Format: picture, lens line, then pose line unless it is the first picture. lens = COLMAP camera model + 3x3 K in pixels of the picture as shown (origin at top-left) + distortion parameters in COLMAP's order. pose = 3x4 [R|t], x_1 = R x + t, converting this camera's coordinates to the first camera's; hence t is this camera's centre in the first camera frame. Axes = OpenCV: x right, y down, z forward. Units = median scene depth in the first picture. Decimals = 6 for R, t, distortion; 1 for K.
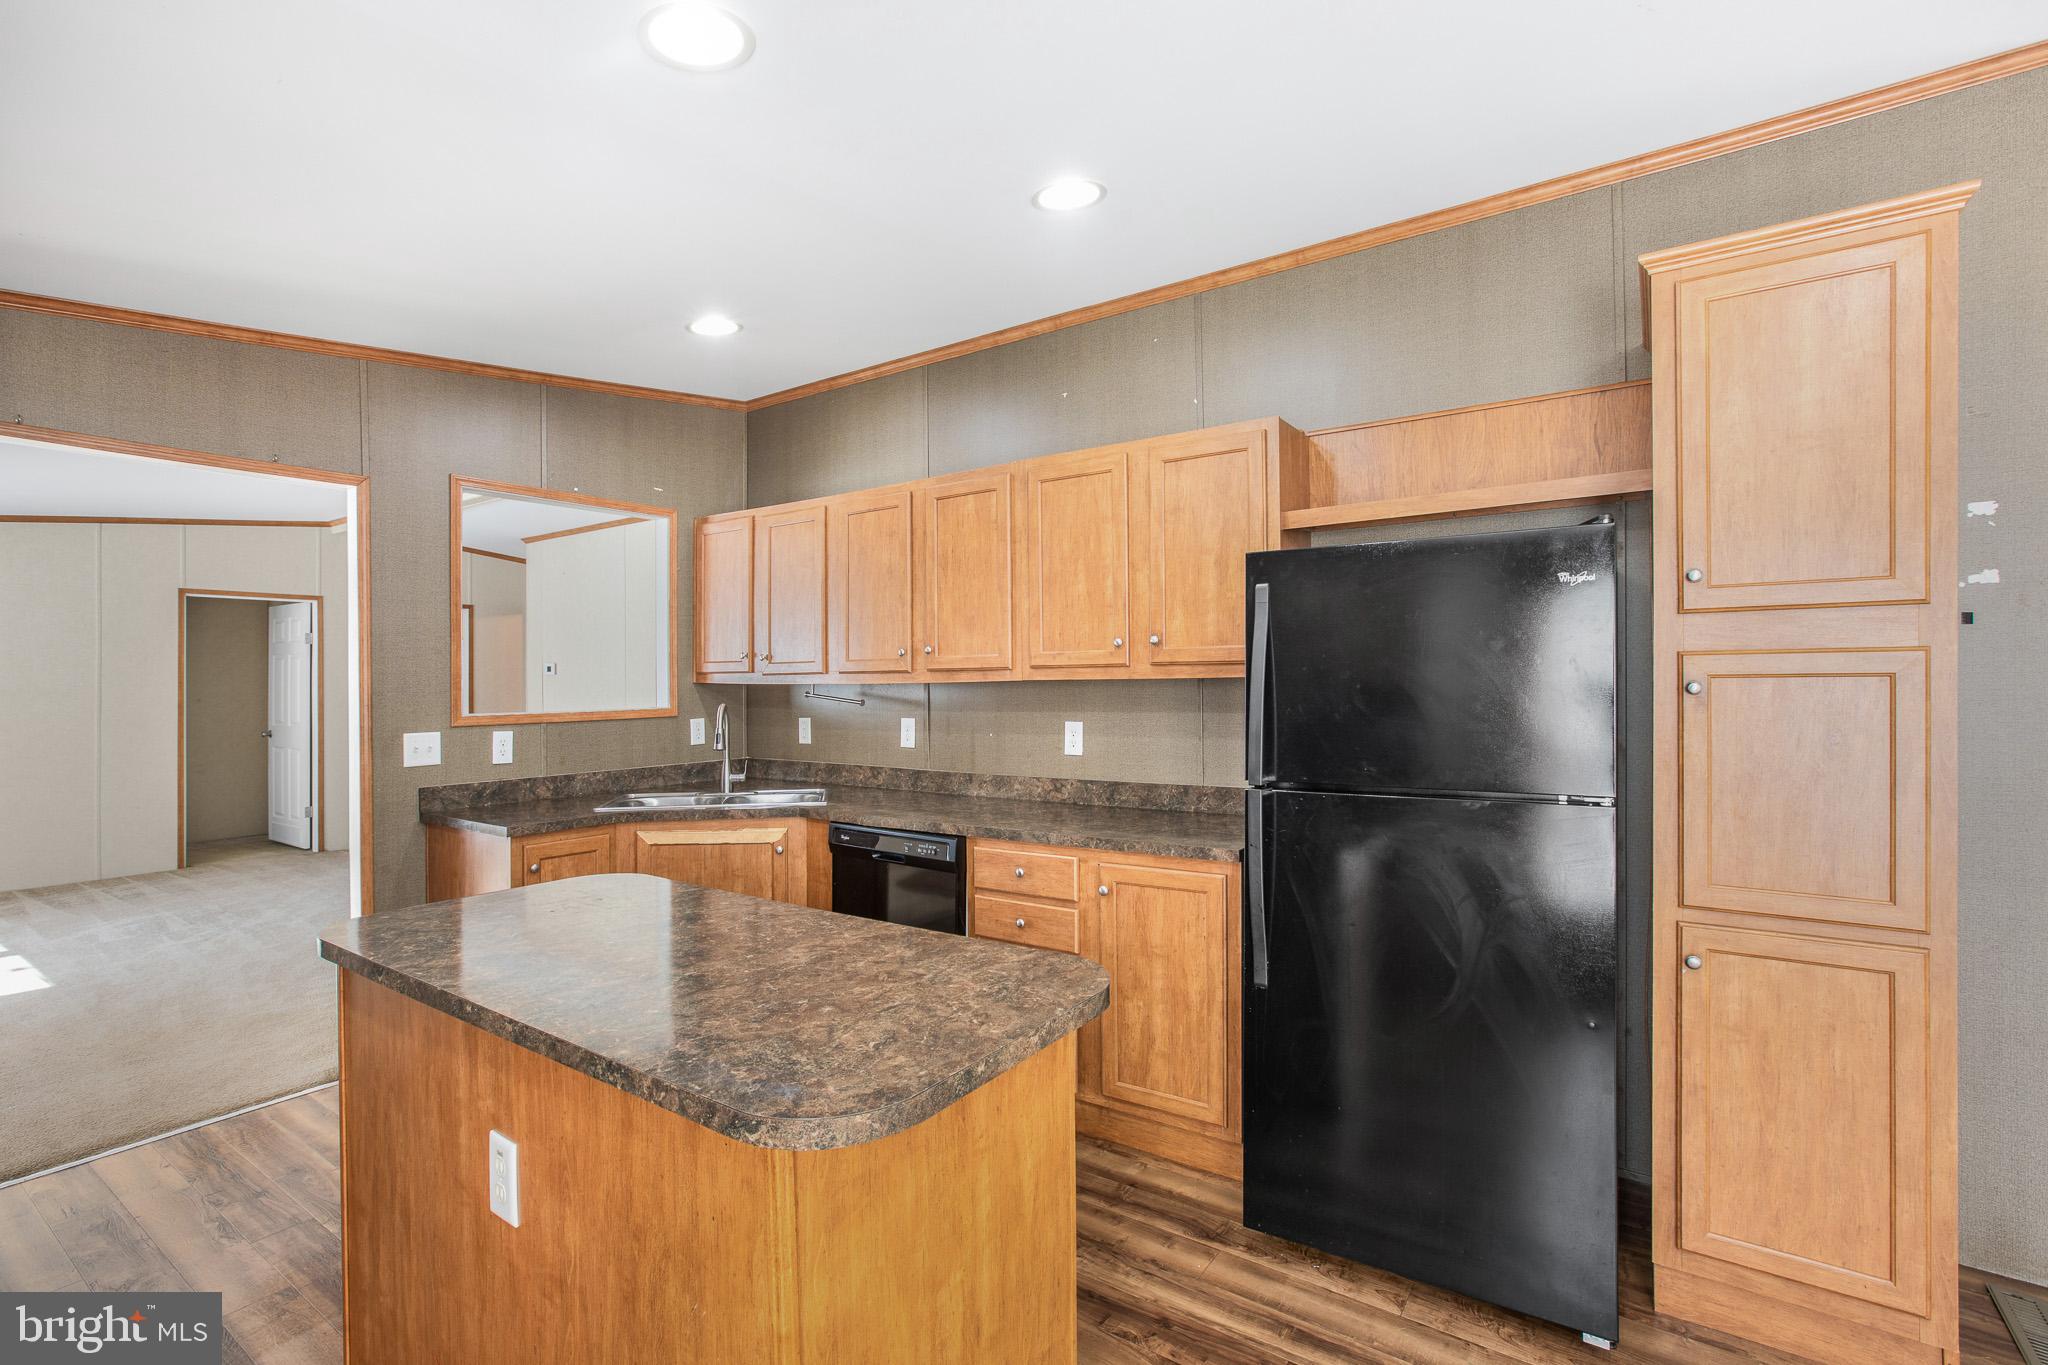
lens RADIAL K [[930.8, 0, 1020.4], [0, 930.8, 682.1], [0, 0, 1]] dist [-0.038562, 0.014066]
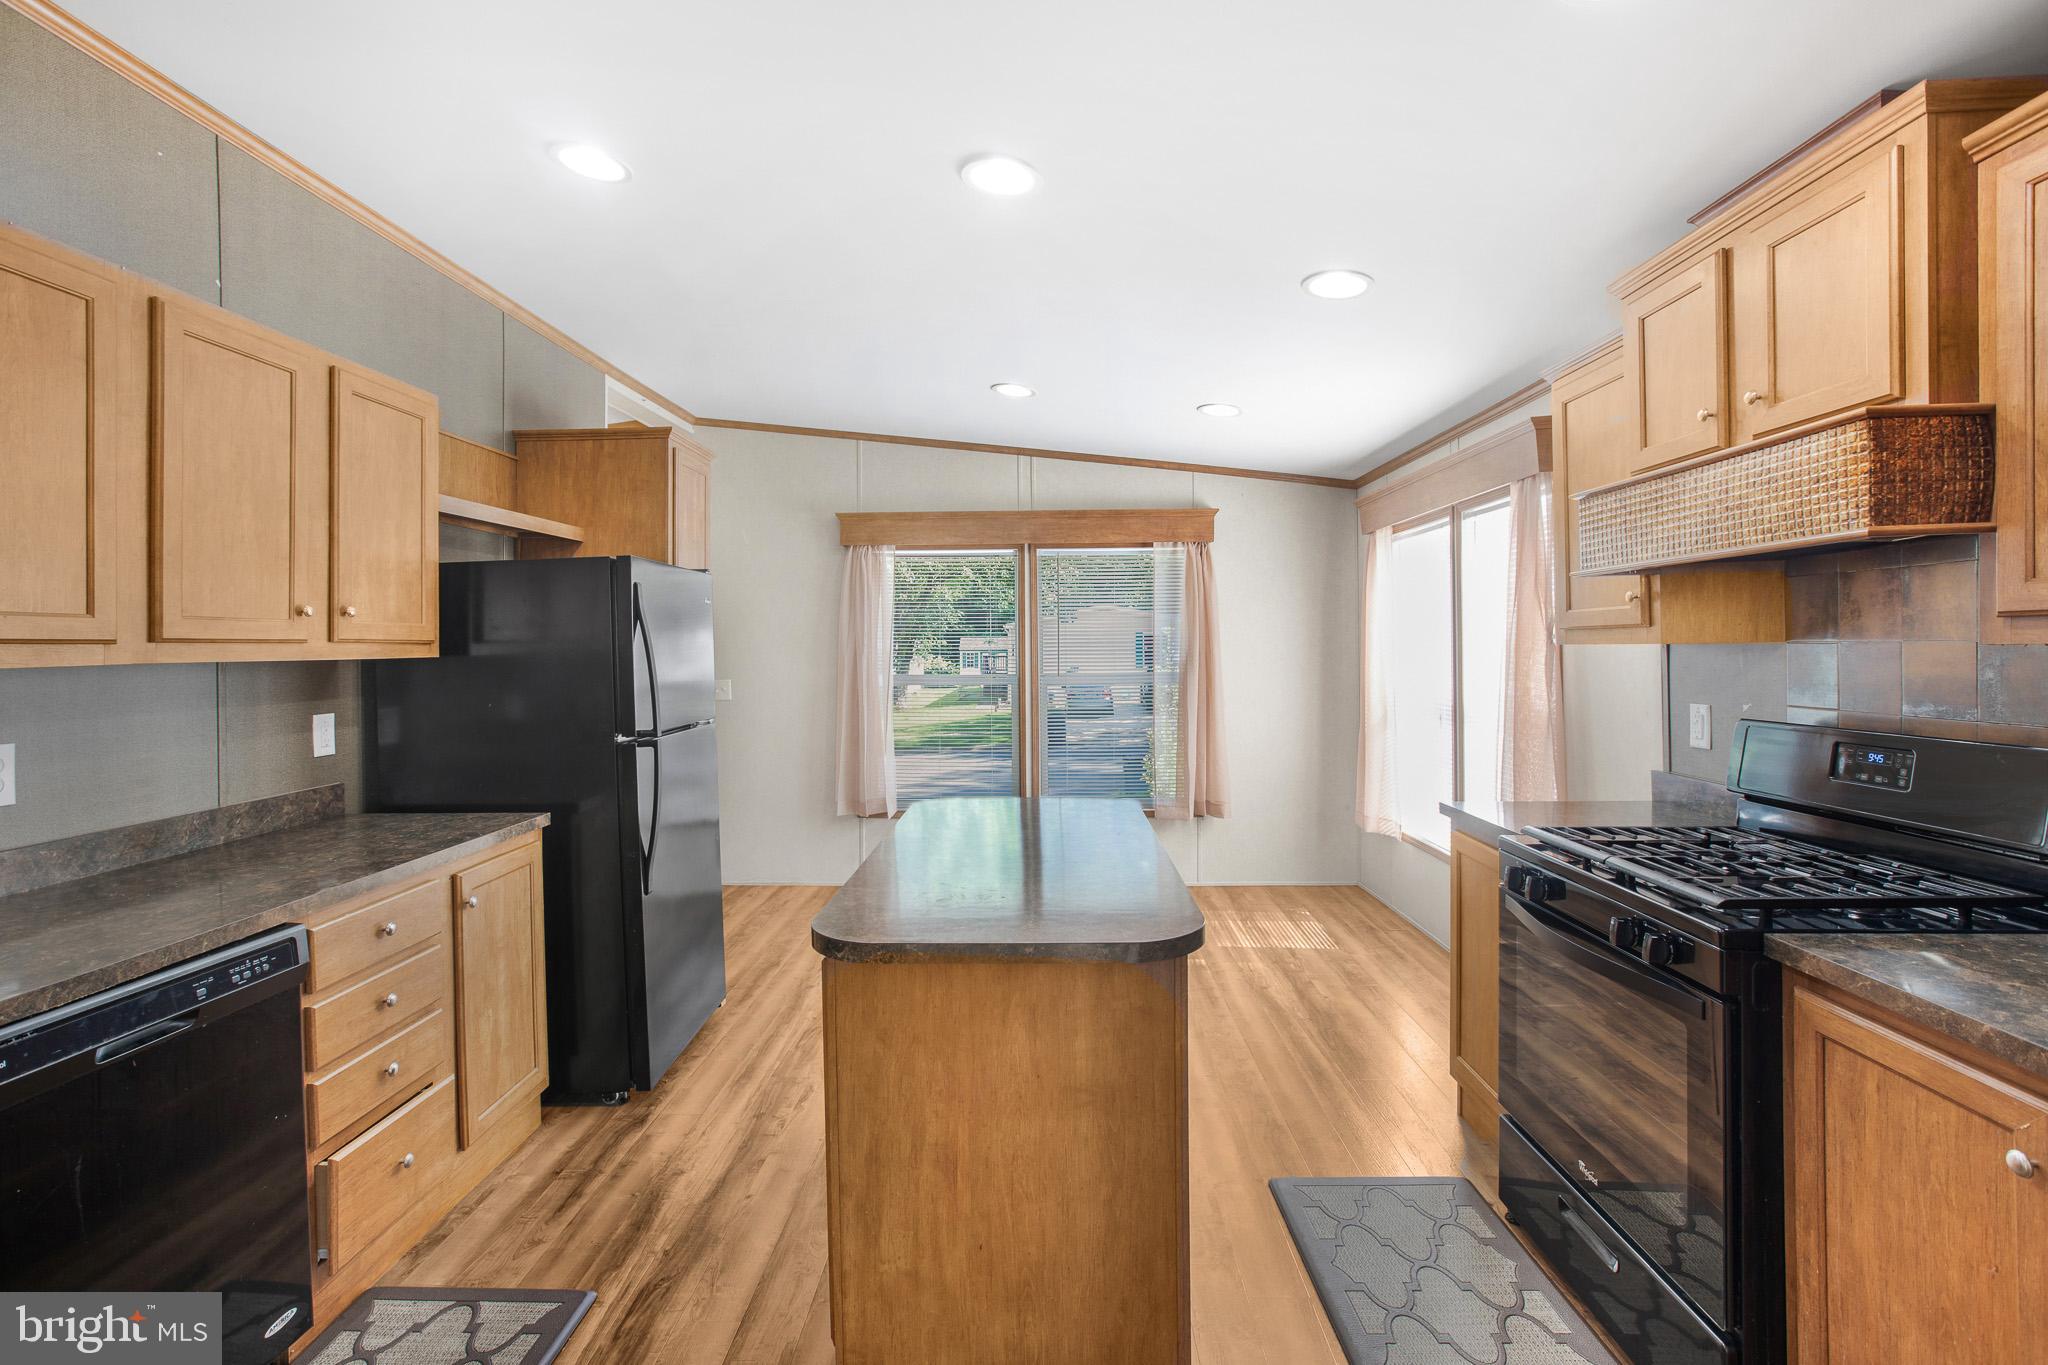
lens RADIAL K [[930.8, 0, 1044.6], [0, 930.8, 642.0], [0, 0, 1]] dist [-0.038562, 0.014066]
pose [[-0.565713, 0.021852, 0.824313, -0.728936], [0.019101, 0.999728, -0.013394, 0.002858], [-0.824381, 0.008168, -0.565977, 0.826424]]
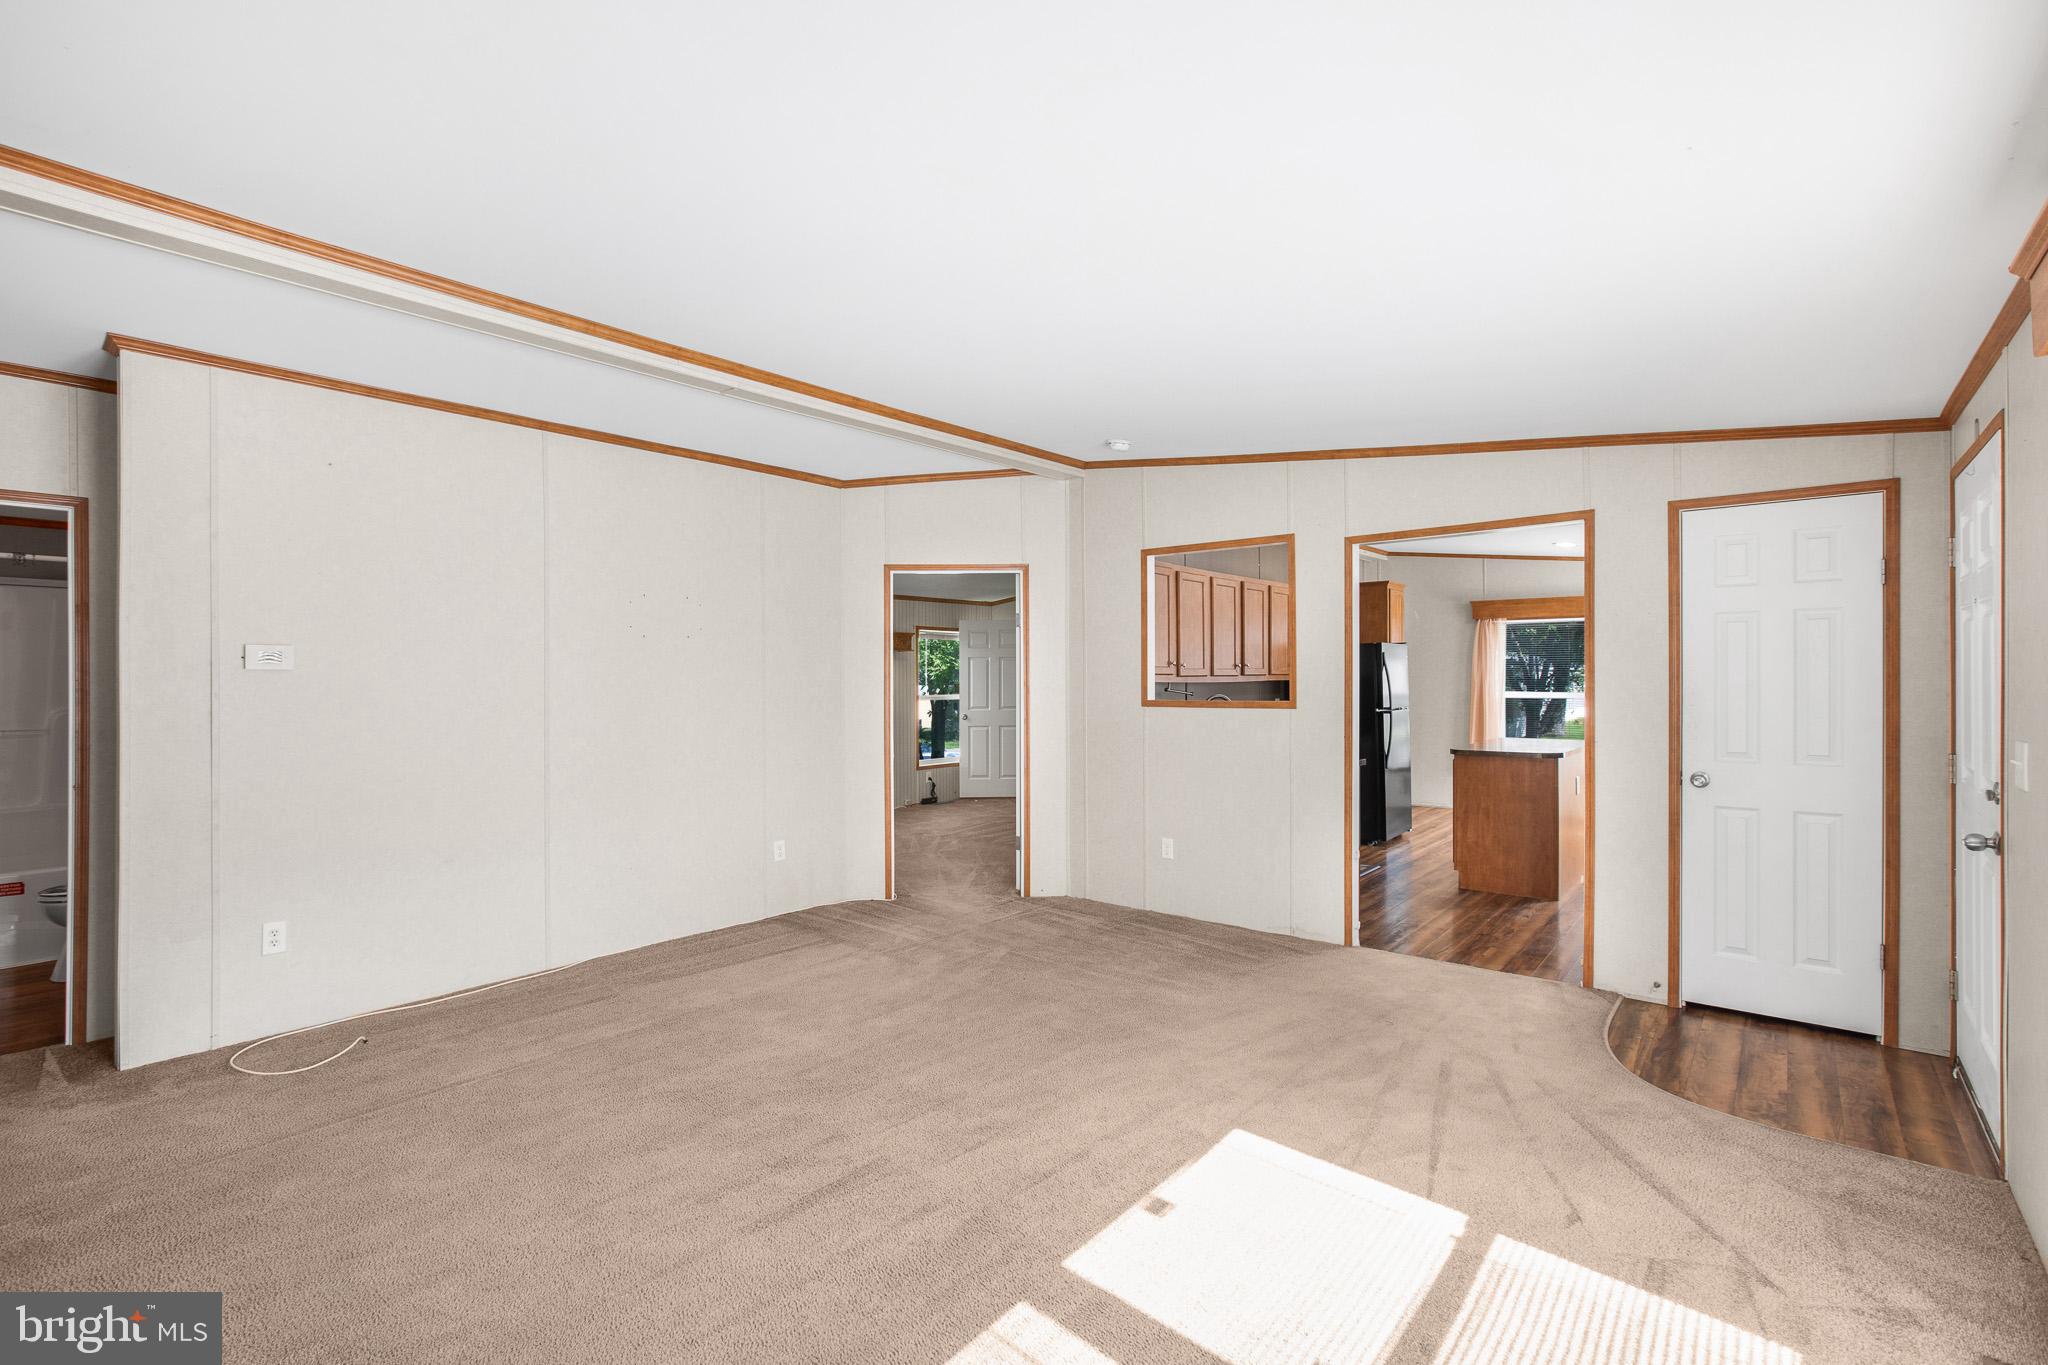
lens RADIAL K [[930.8, 0, 1014.2], [0, 930.8, 682.0], [0, 0, 1]] dist [-0.038562, 0.014066]
pose [[0.095700, 0.006713, 0.995388, -2.204177], [0.009284, 0.999928, -0.007637, 0.010773], [-0.995367, 0.009972, 0.095631, 1.351870]]
